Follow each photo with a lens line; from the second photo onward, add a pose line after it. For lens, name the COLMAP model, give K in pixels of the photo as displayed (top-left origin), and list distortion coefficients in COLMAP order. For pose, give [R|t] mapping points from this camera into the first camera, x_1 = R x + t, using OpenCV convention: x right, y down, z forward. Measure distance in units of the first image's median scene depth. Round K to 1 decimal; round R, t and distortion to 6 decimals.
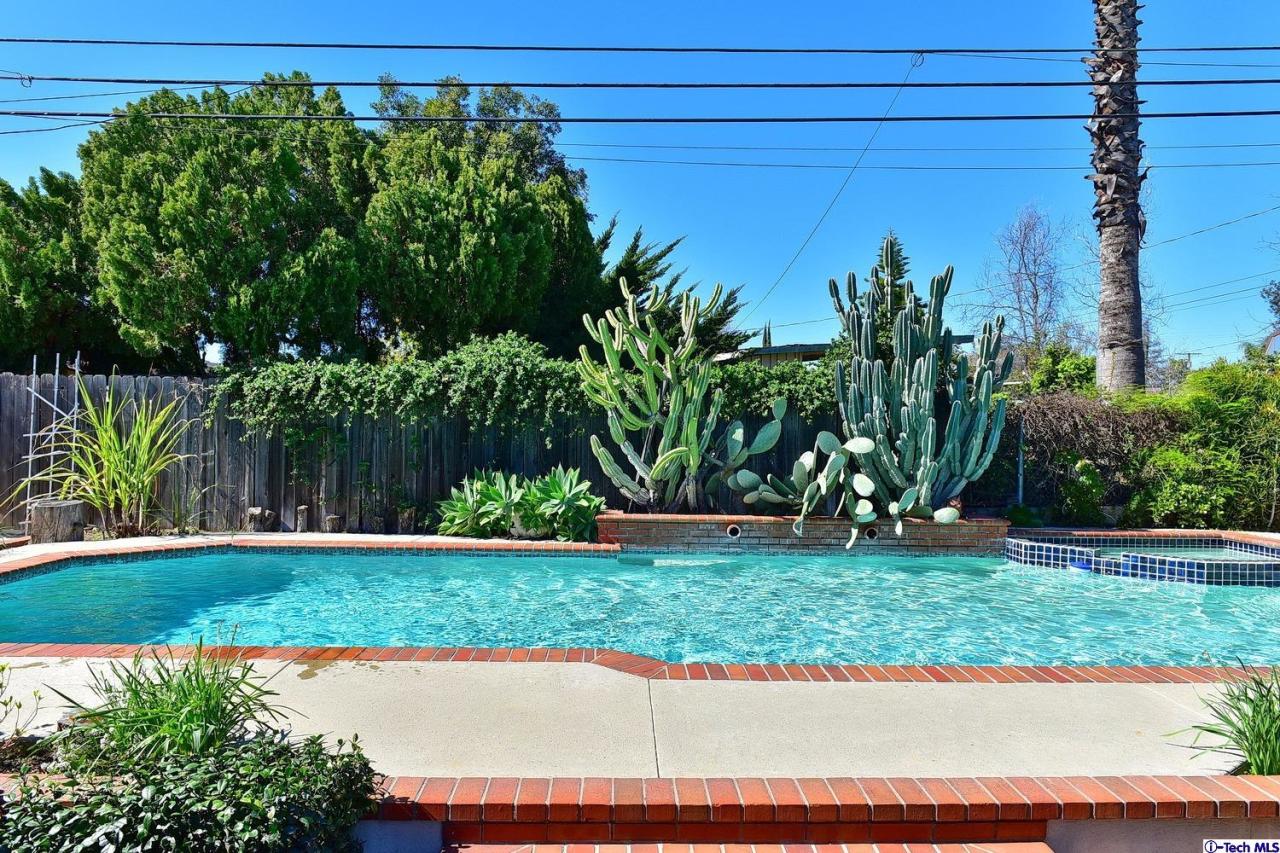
lens RADIAL K [[867.3, 0, 654.5], [0, 867.3, 455.2], [0, 0, 1]] dist [-0.025879, -0.002798]
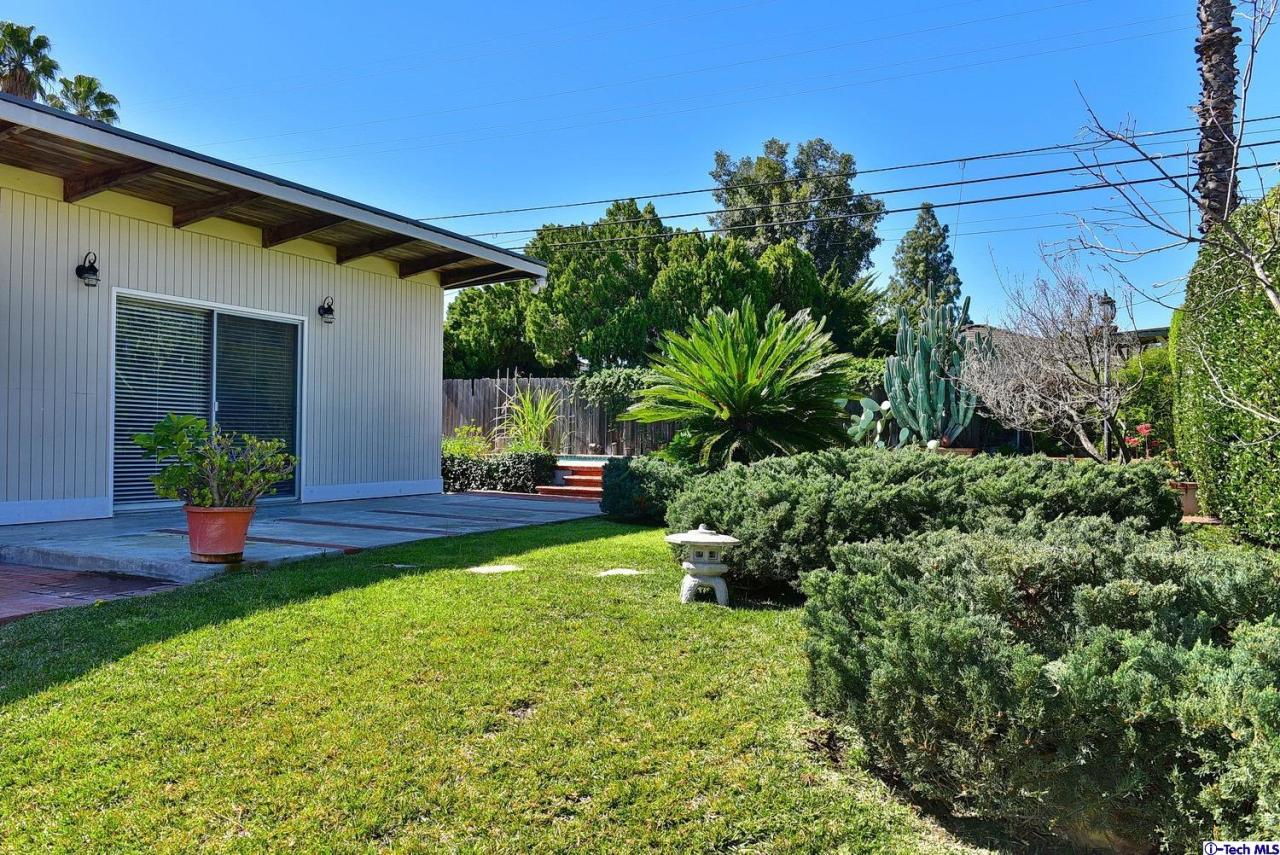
lens RADIAL K [[1029.6, 0, 638.9], [0, 1029.6, 430.1], [0, 0, 1]] dist [-0.047297, 0.004362]
pose [[0.888863, -0.006067, -0.458133, 0.680445], [-0.012230, 0.999242, -0.036960, 0.111977], [0.458010, 0.038455, 0.888115, -0.998244]]
